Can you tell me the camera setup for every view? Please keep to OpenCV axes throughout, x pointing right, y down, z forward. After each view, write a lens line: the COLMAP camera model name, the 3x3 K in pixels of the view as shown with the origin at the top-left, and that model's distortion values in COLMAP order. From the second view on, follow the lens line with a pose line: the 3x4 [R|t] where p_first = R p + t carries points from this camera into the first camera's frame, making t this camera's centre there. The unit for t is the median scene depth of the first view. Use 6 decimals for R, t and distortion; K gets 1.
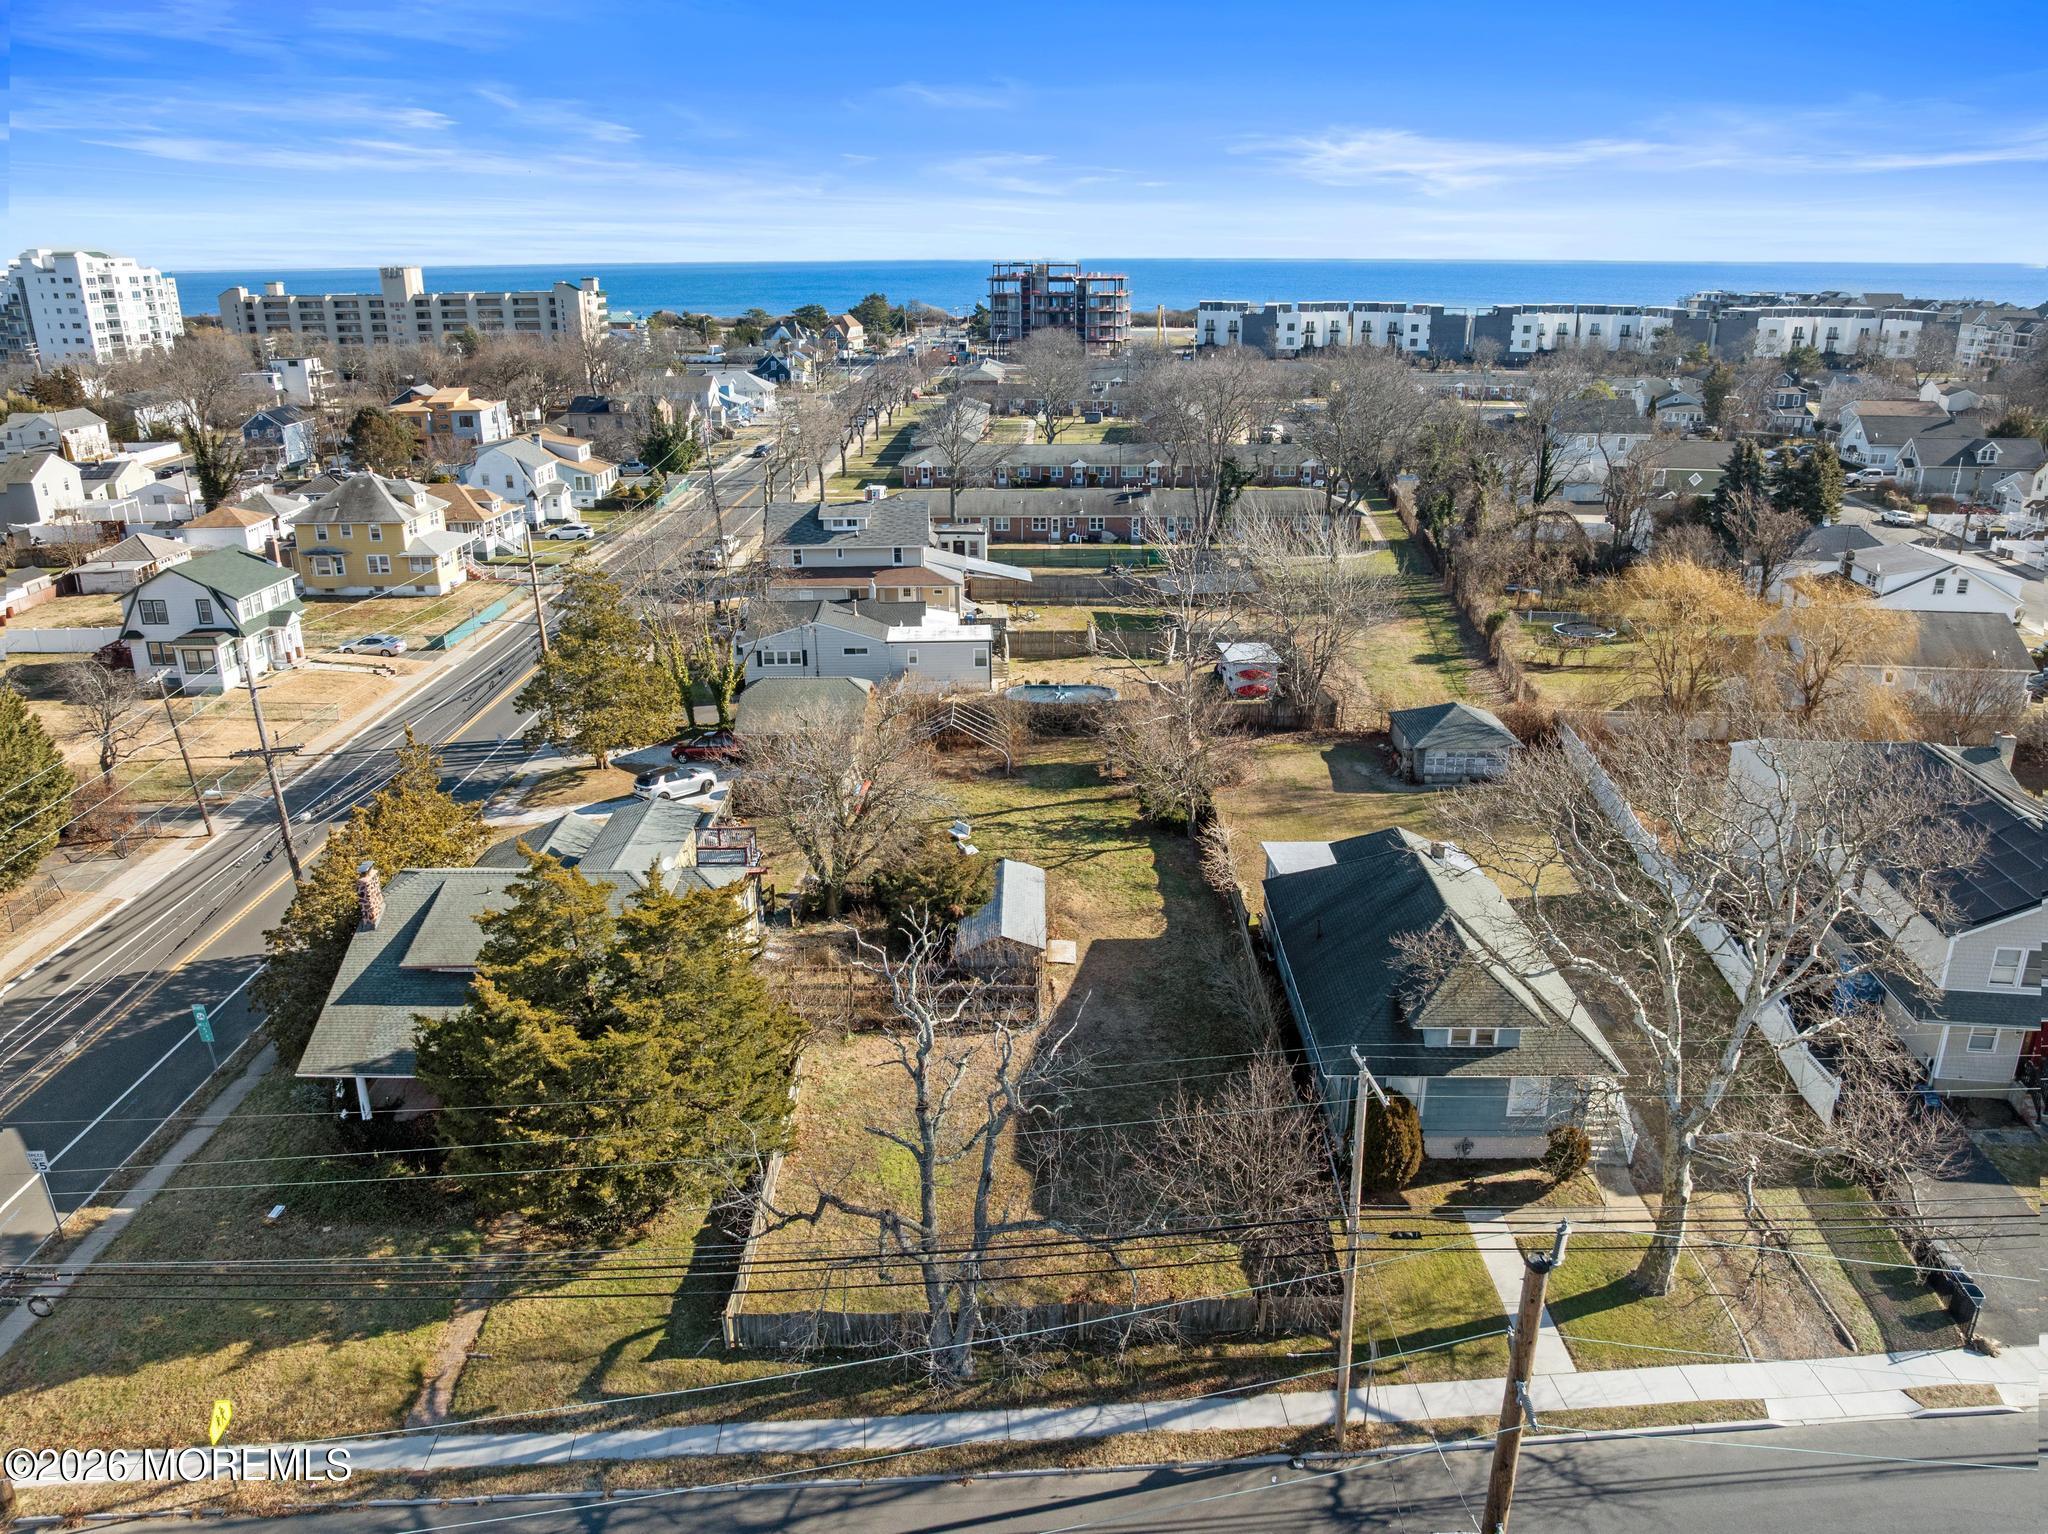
lens RADIAL K [[1422.6, 0, 990.5], [0, 1422.6, 758.3], [0, 0, 1]] dist [-0.047131, 0.019164]
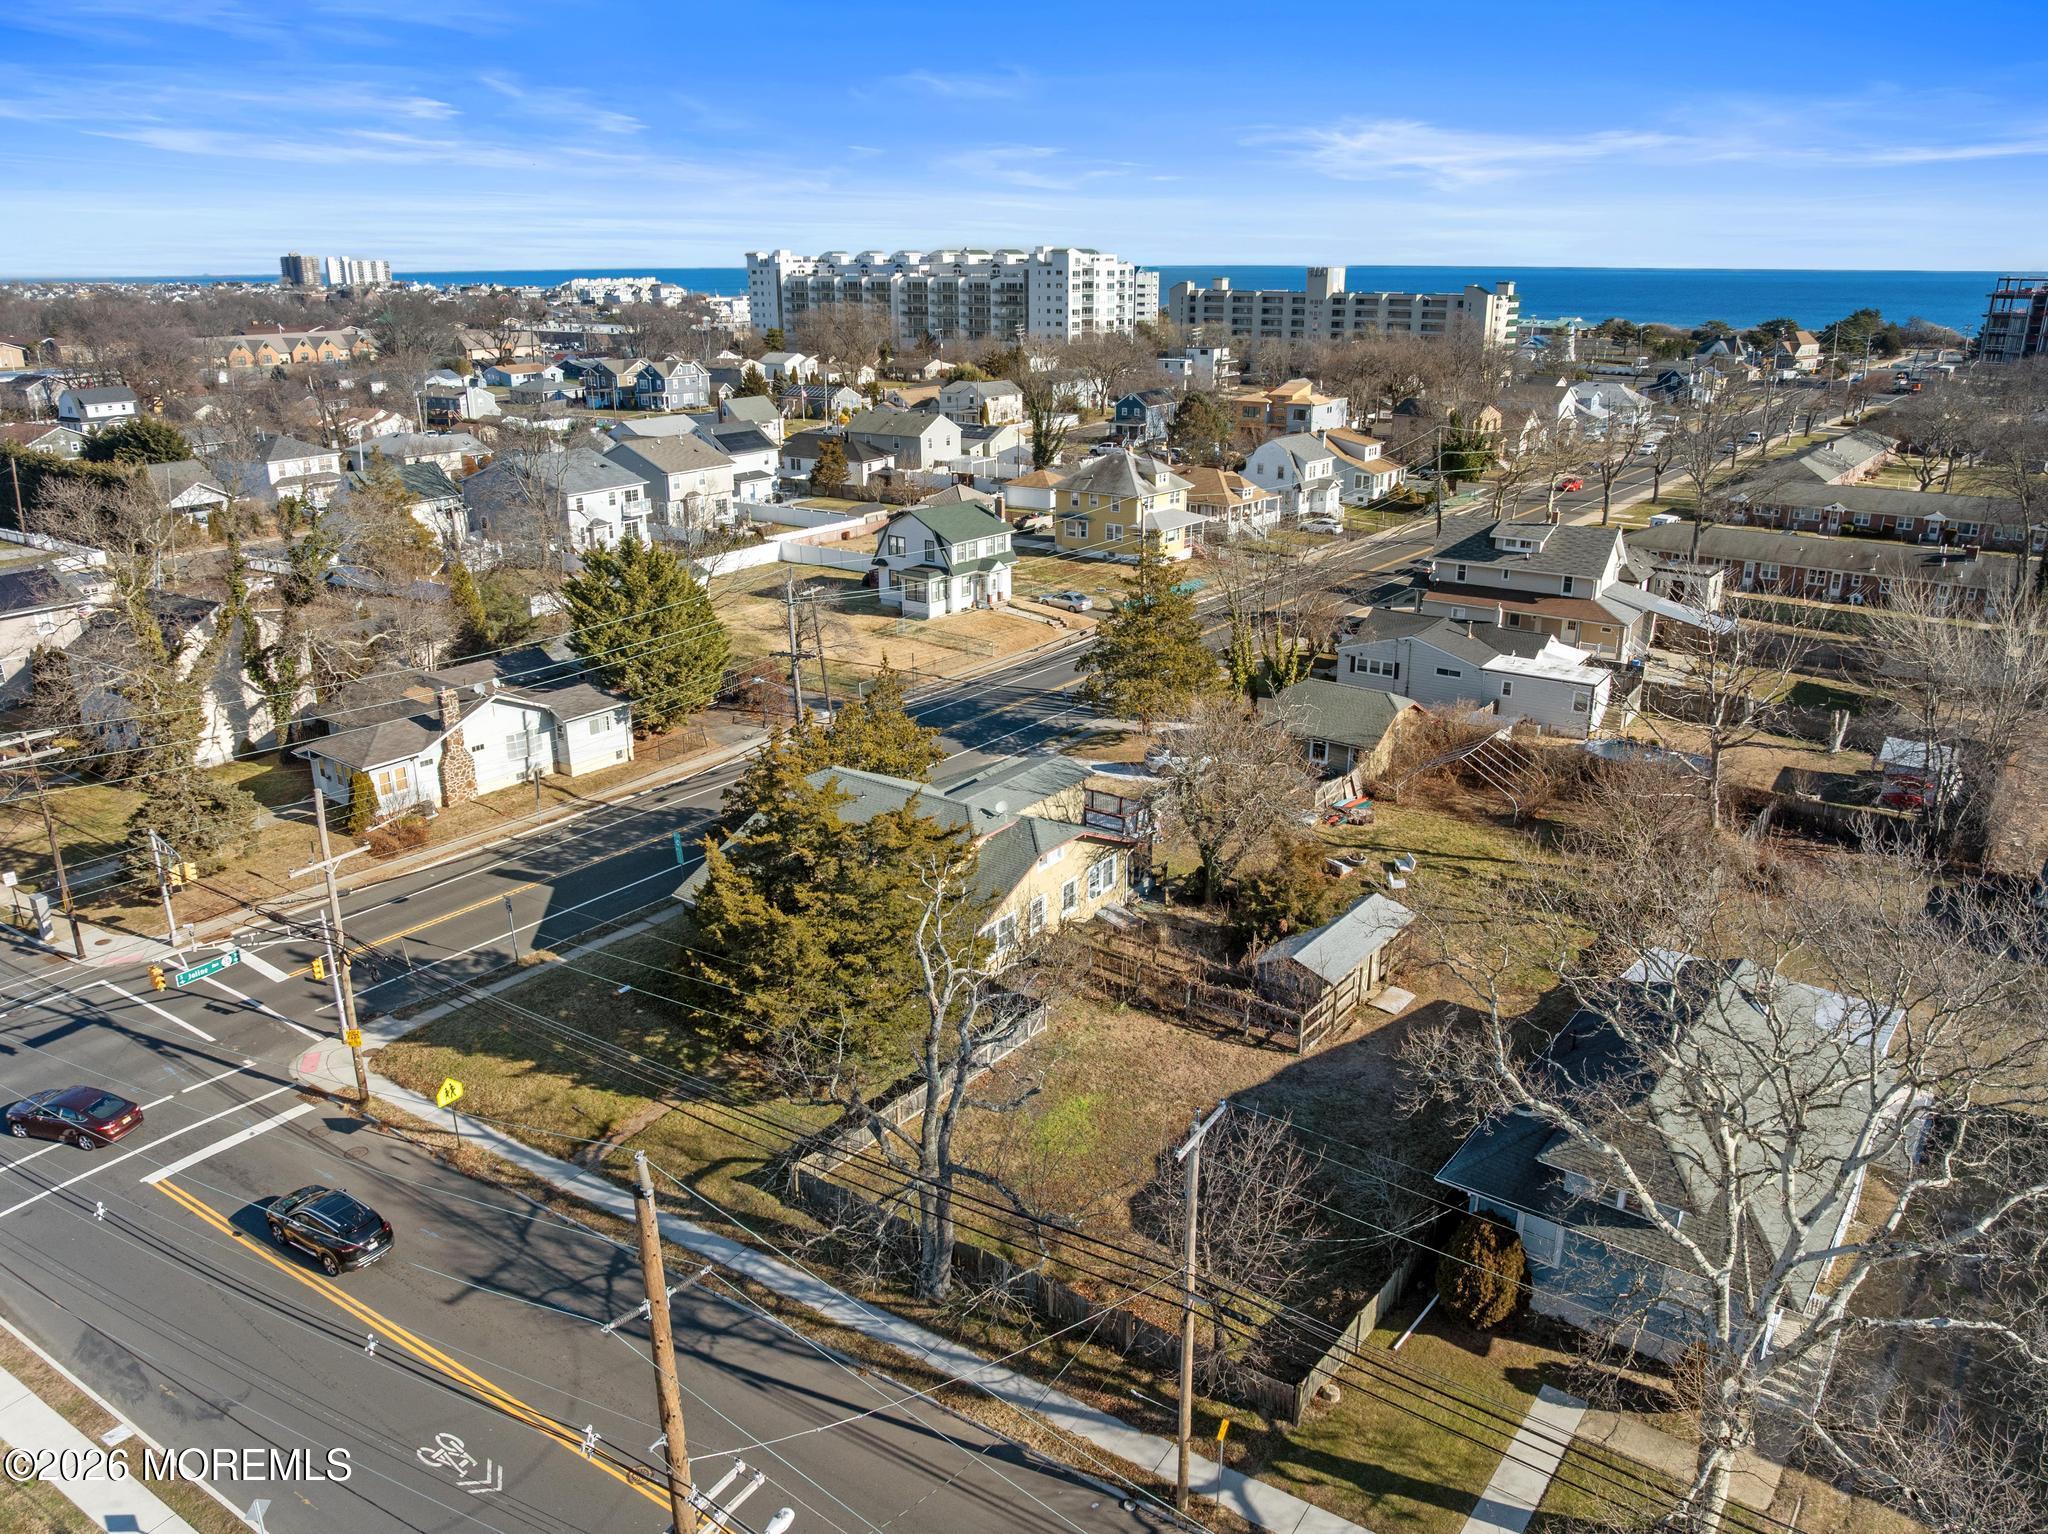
lens RADIAL K [[1439.7, 0, 1004.1], [0, 1439.7, 733.4], [0, 0, 1]] dist [-0.032461, -0.001115]
pose [[0.805900, 0.187430, -0.561601, 0.209538], [-0.199311, 0.979089, 0.040751, -0.014683], [0.557495, 0.079092, 0.826404, 0.033878]]
